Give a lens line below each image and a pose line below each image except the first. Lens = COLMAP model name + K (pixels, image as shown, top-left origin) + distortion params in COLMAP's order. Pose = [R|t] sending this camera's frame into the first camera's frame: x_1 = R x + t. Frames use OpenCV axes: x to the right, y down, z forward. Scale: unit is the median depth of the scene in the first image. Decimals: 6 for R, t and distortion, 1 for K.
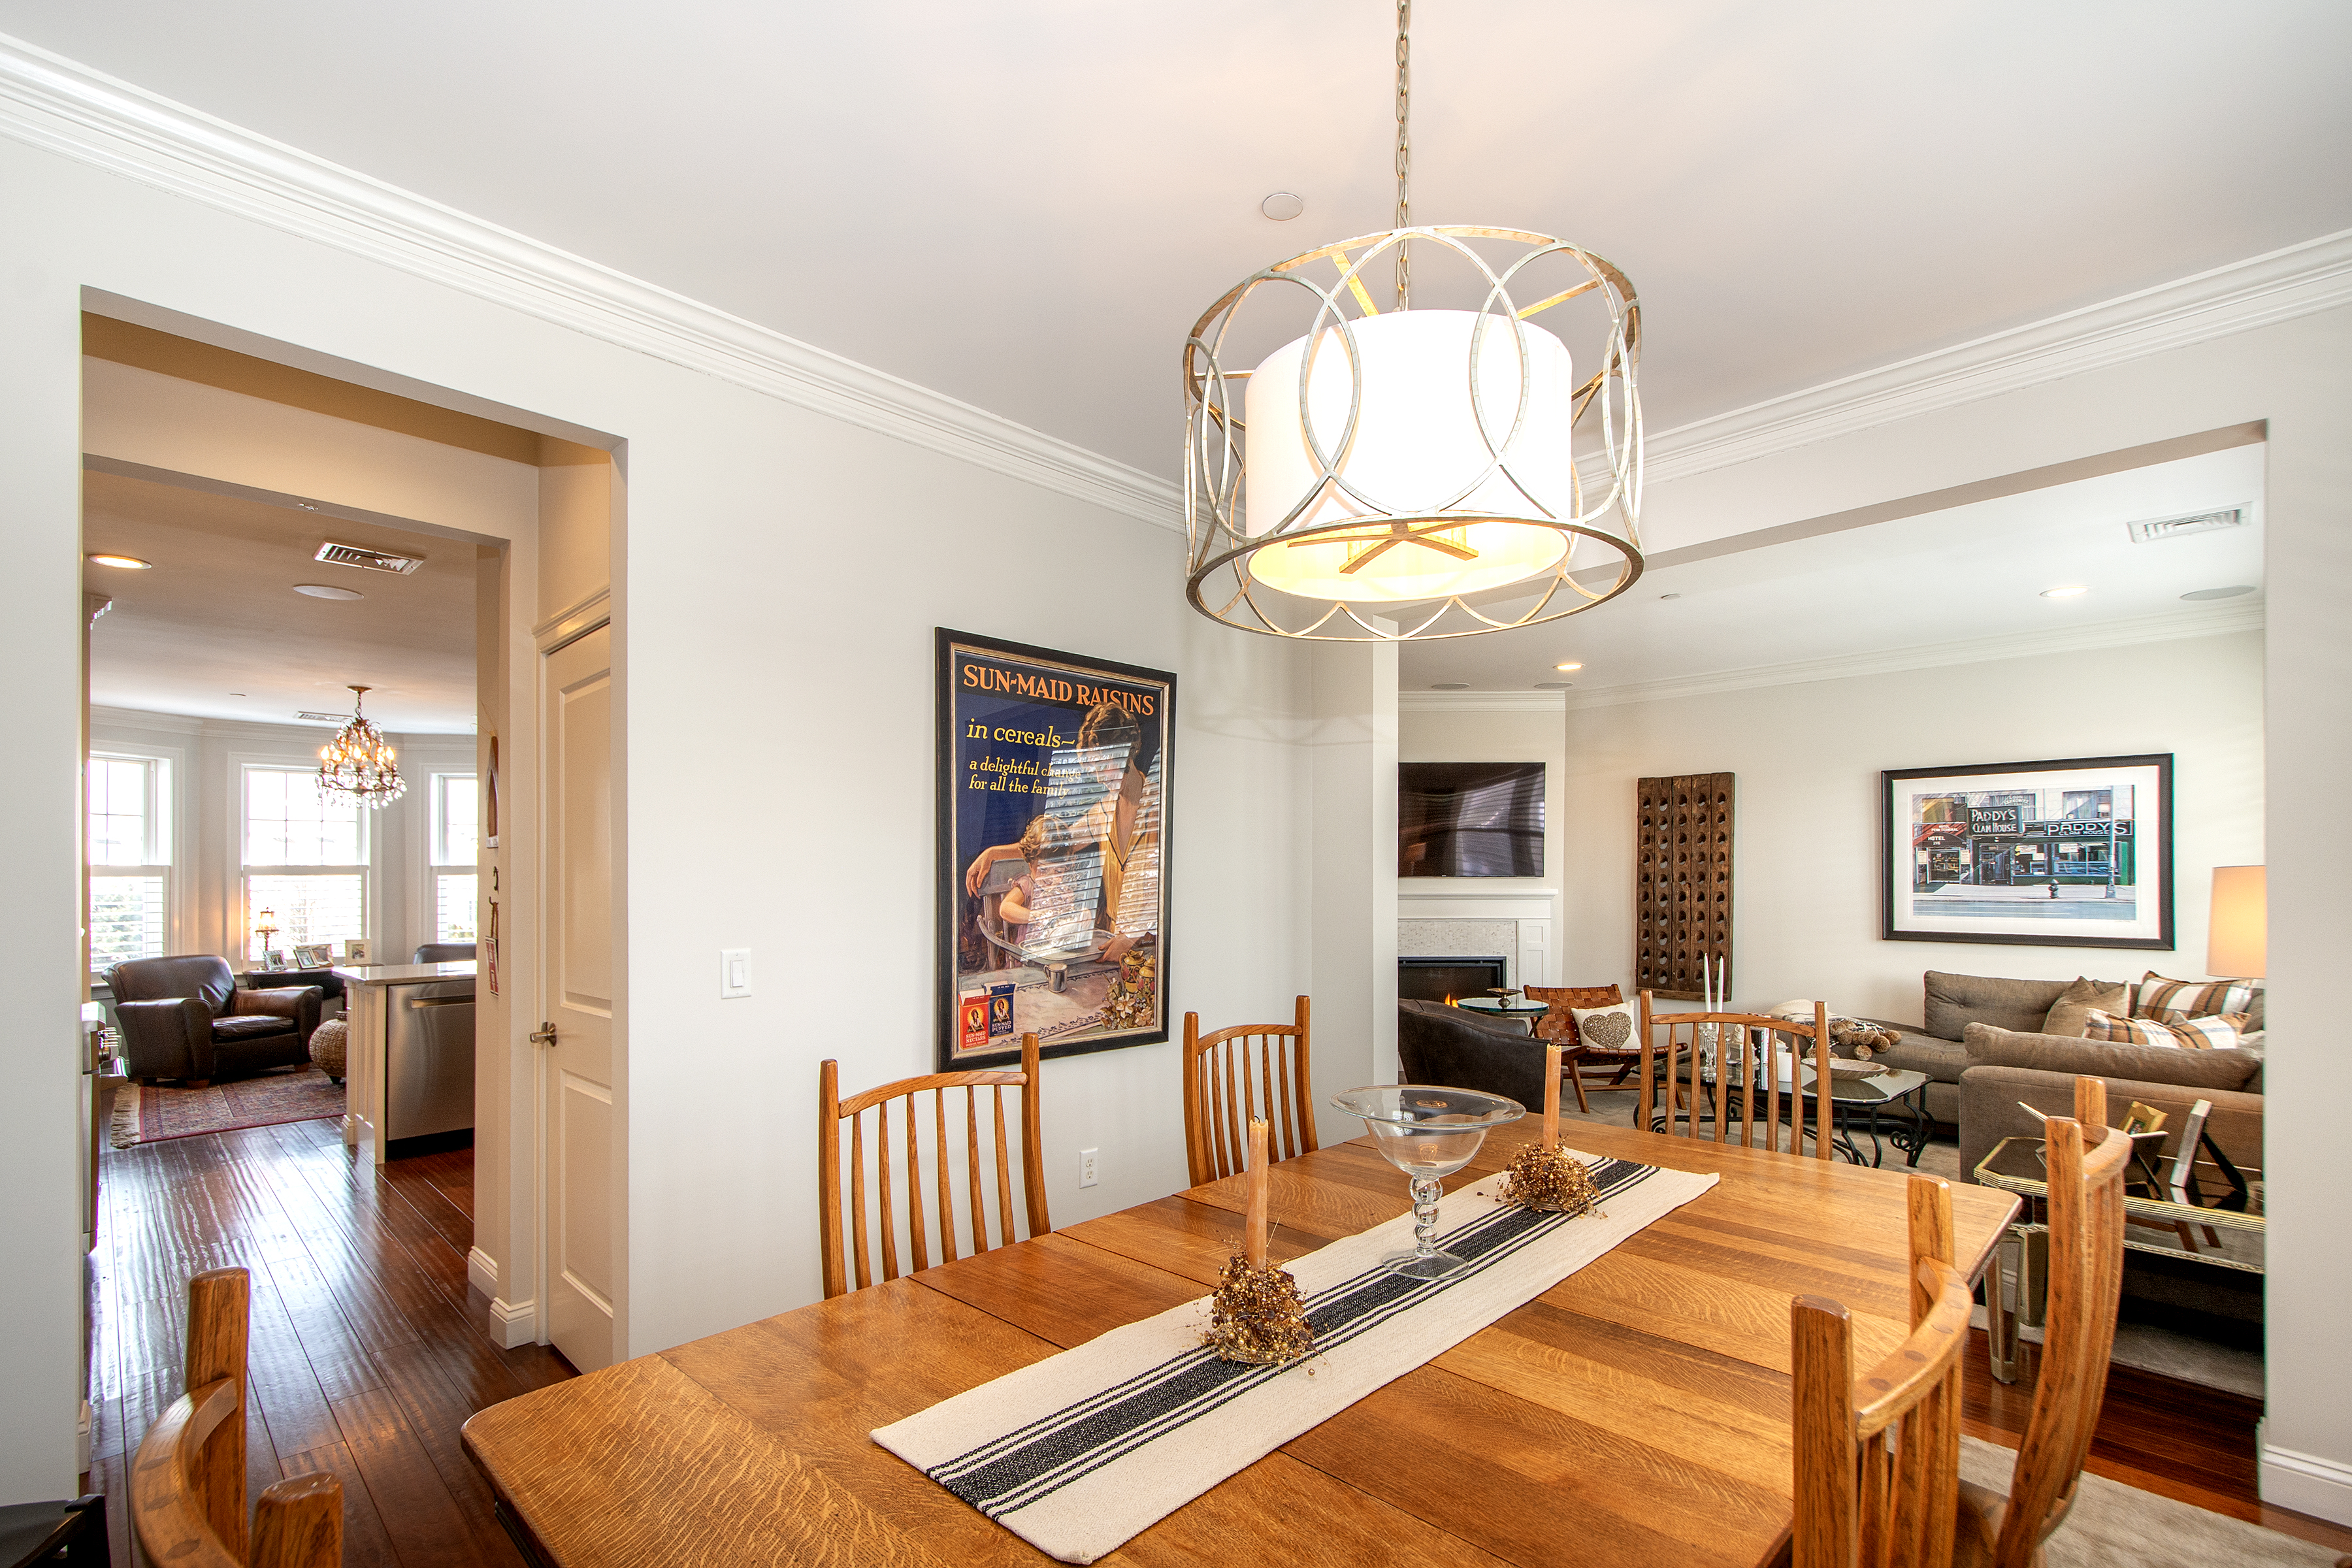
lens RADIAL K [[1049.1, 0, 1184.5], [0, 1049.1, 855.1], [0, 0, 1]] dist [0.001376, -0.015898]
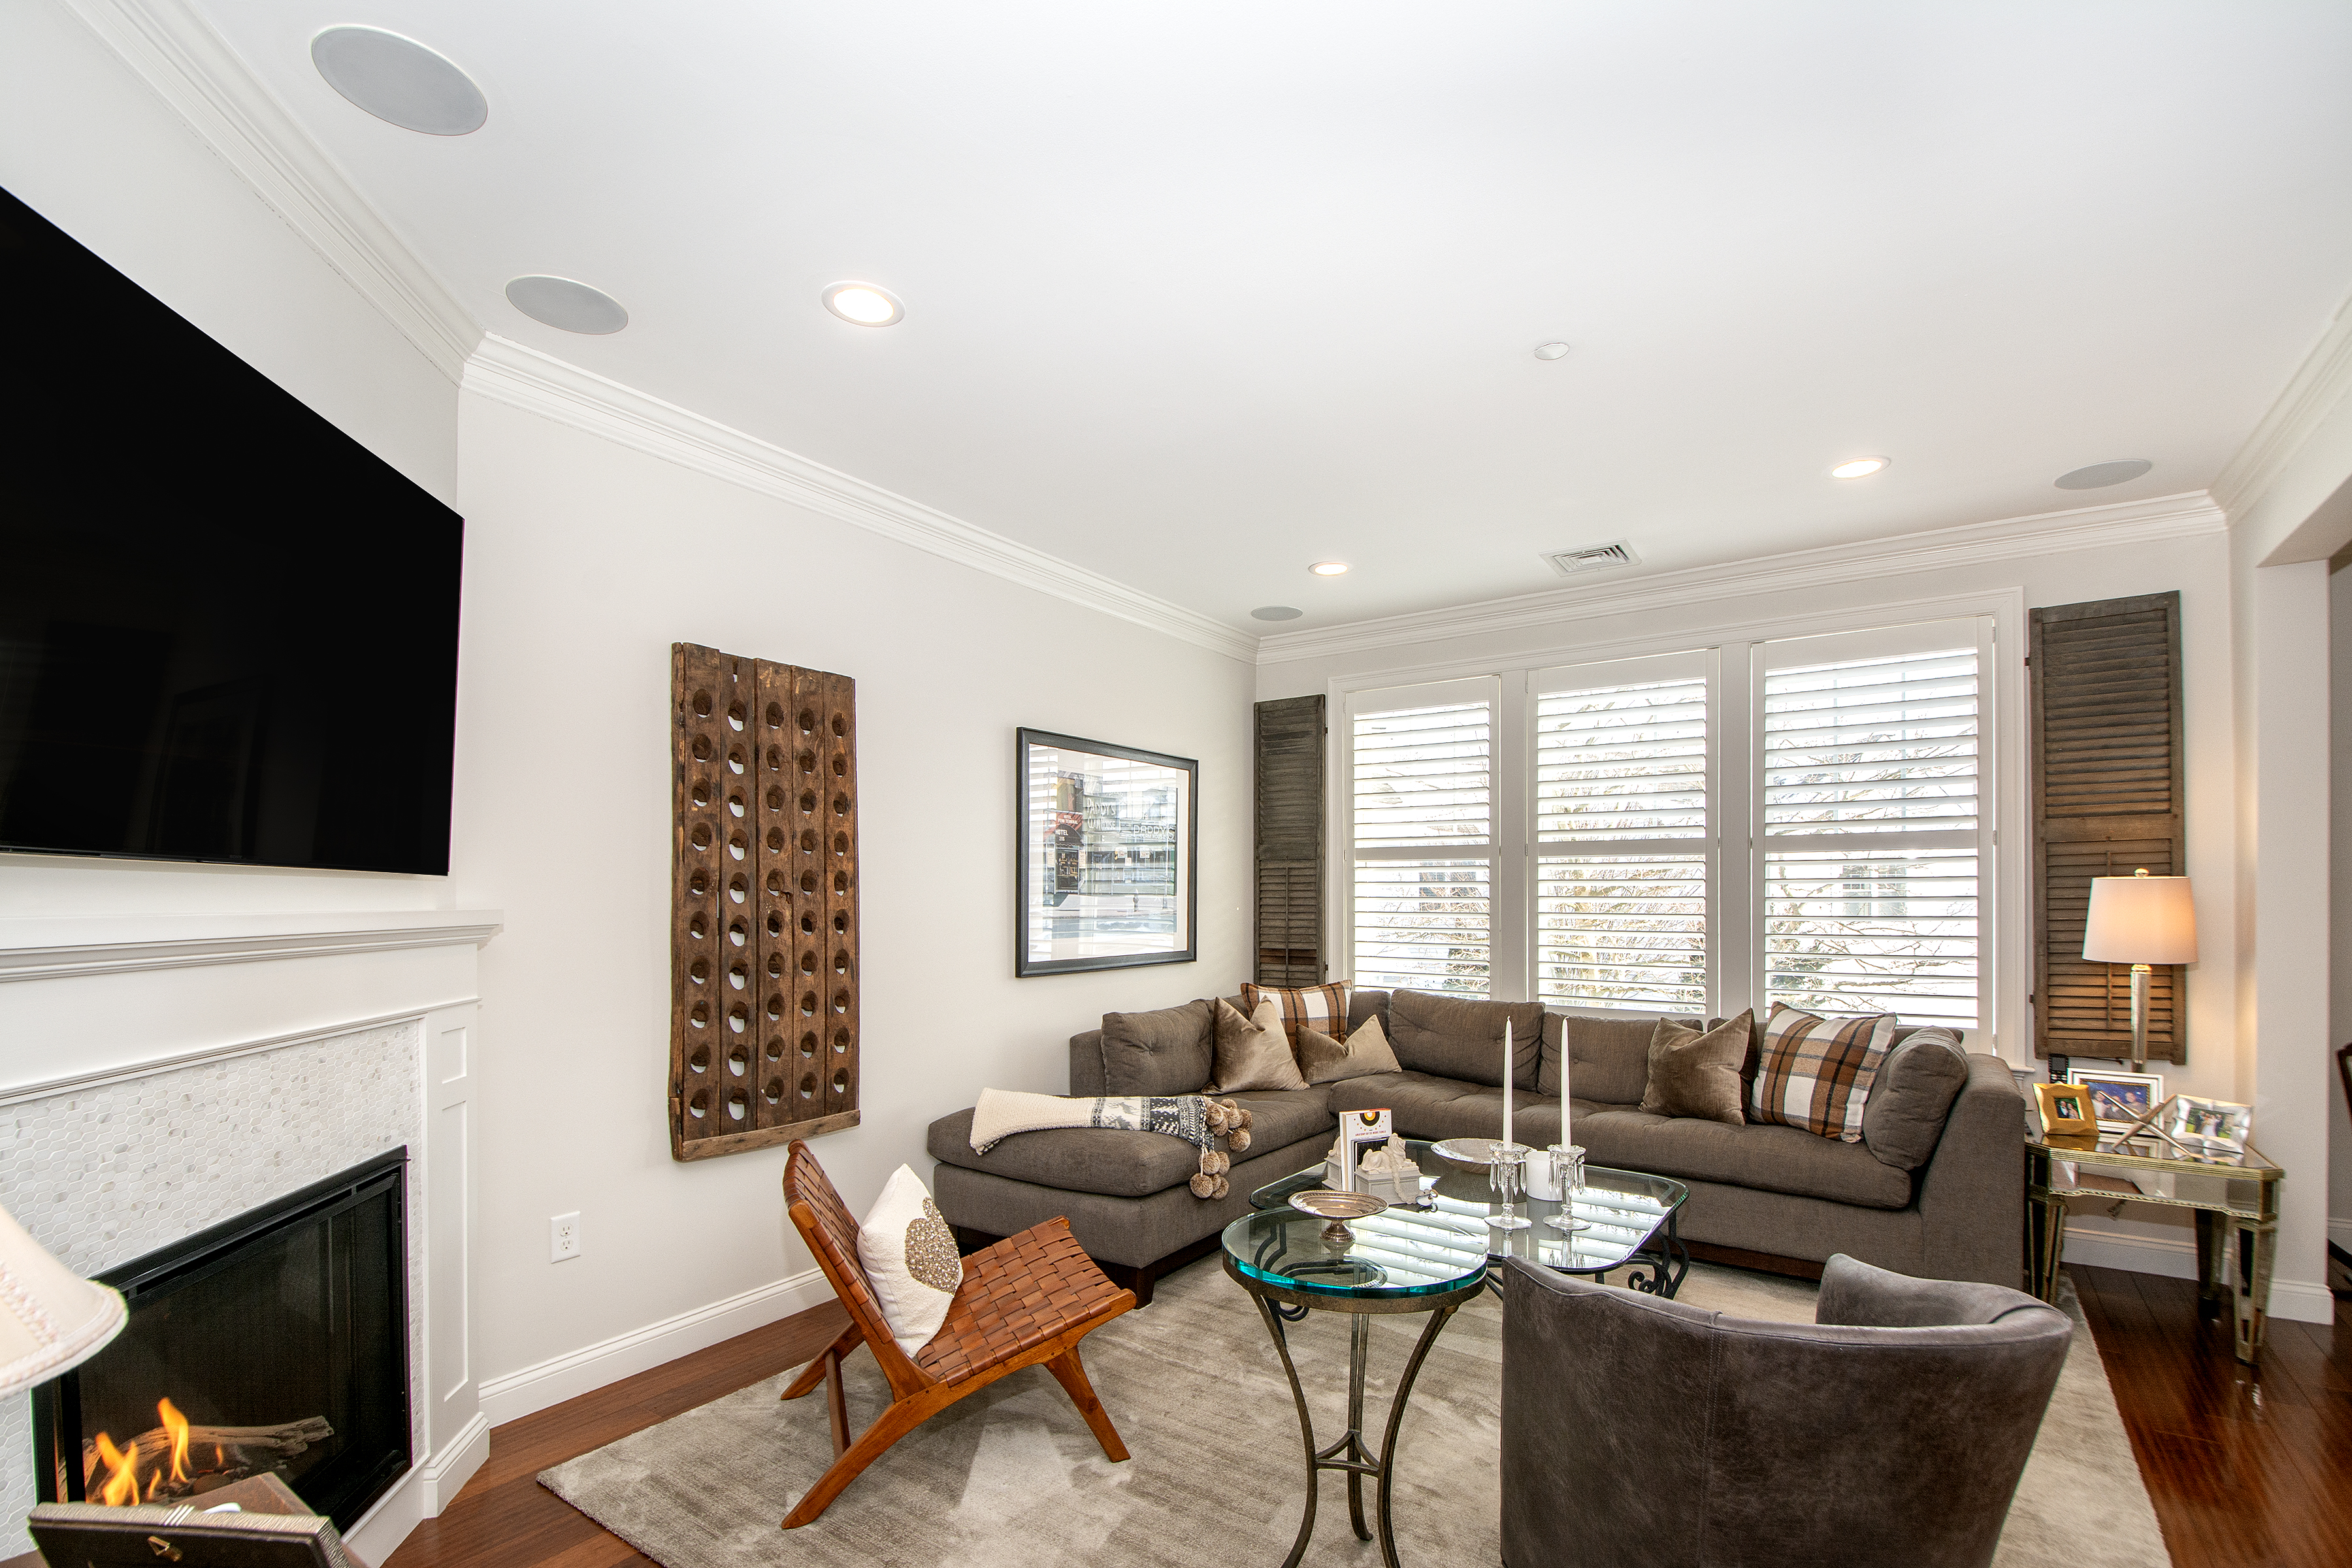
lens RADIAL K [[1049.1, 0, 1184.5], [0, 1049.1, 855.1], [0, 0, 1]] dist [0.001376, -0.015898]
pose [[-0.187911, 0.031694, 0.981675, -0.020138], [-0.030574, 0.998806, -0.038099, 0.025332], [-0.981710, -0.037173, -0.186718, 1.038330]]
